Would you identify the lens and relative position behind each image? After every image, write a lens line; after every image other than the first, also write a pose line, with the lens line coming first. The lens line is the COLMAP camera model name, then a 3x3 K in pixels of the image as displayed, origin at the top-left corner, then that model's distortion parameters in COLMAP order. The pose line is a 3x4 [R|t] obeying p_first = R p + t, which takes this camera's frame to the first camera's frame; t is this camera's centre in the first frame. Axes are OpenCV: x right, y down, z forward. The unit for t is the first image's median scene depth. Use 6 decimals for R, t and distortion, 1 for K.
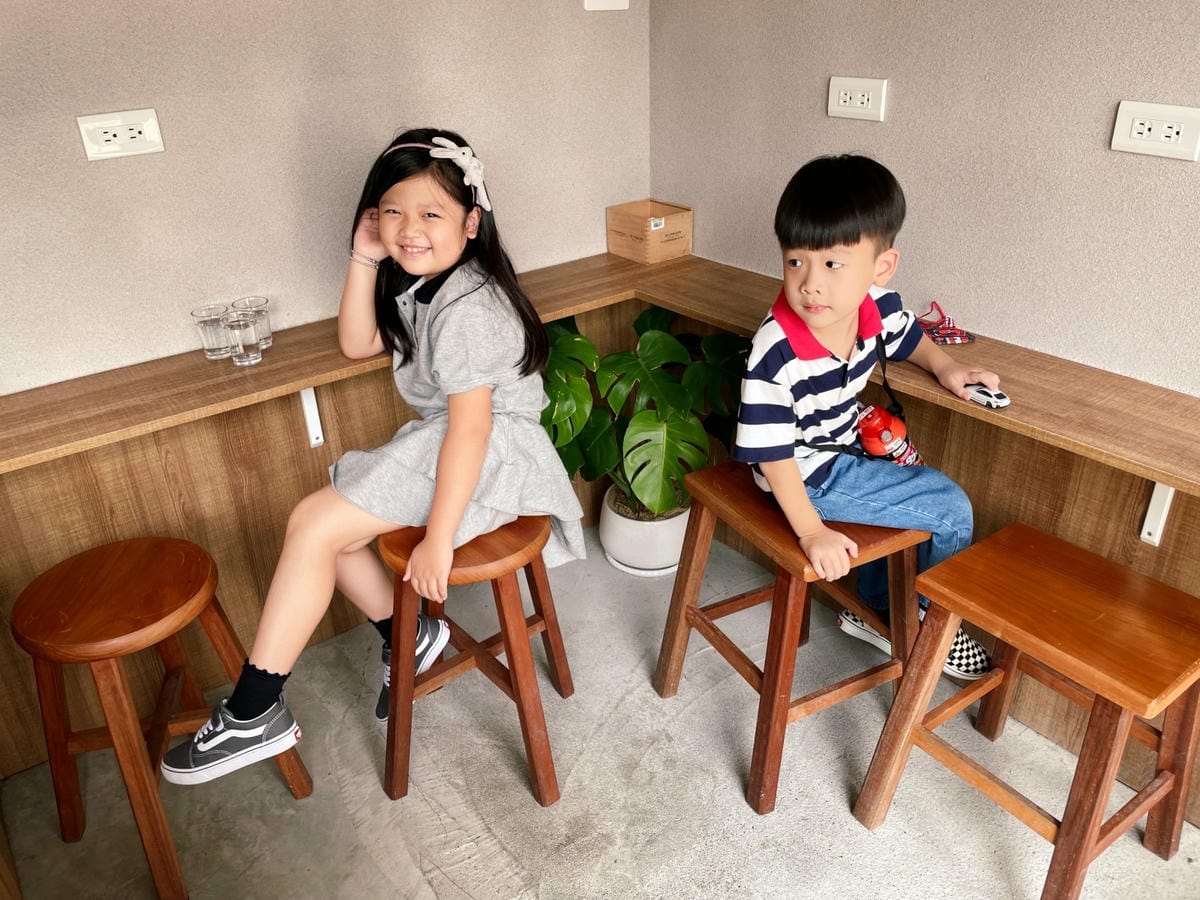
lens RADIAL K [[950.4, 0, 608.5], [0, 950.4, 438.3], [0, 0, 1]] dist [0.083701, -0.137969]
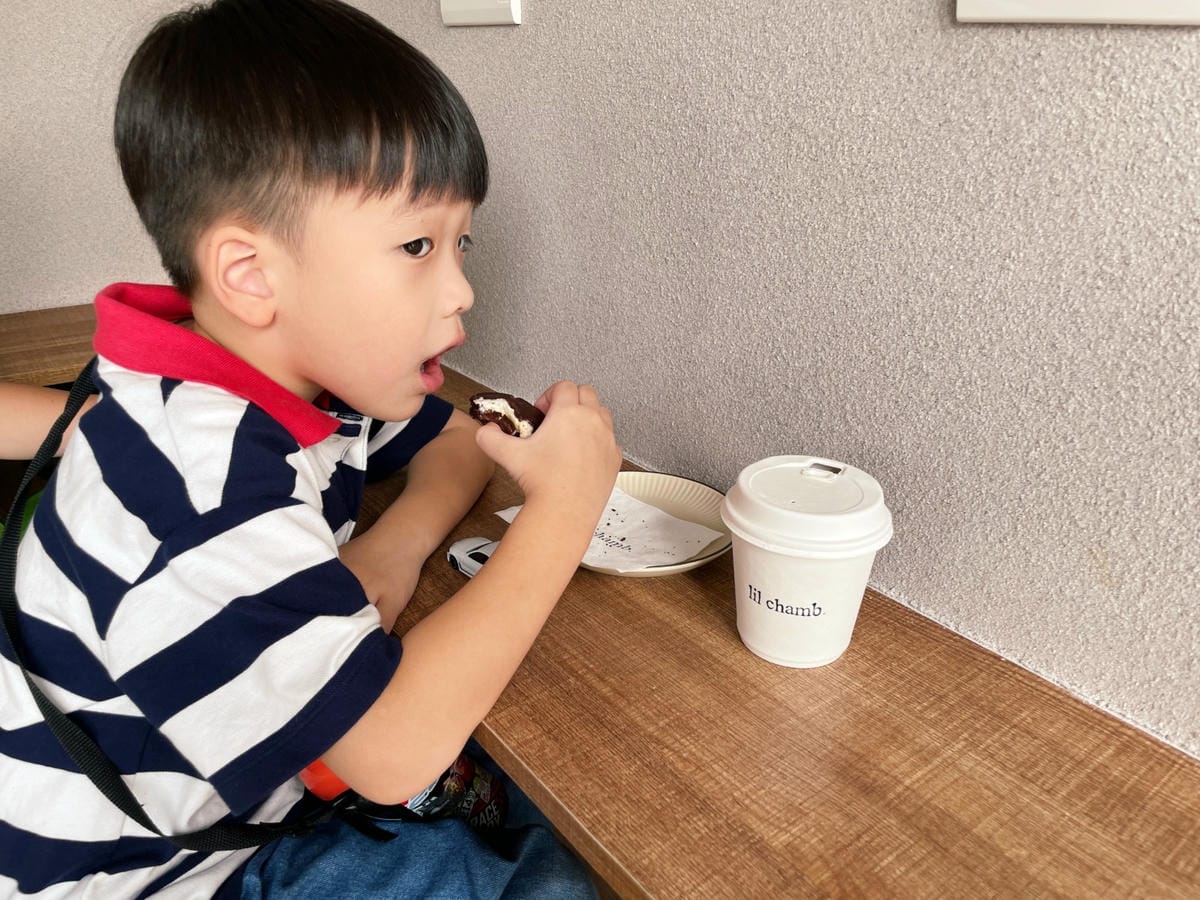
lens RADIAL K [[950.4, 0, 608.5], [0, 950.4, 438.3], [0, 0, 1]] dist [0.083701, -0.137969]
pose [[0.999404, 0.034161, 0.005059, 0.385601], [-0.033789, 0.997564, -0.061027, -0.122687], [-0.007132, 0.060820, 0.998123, 0.641091]]
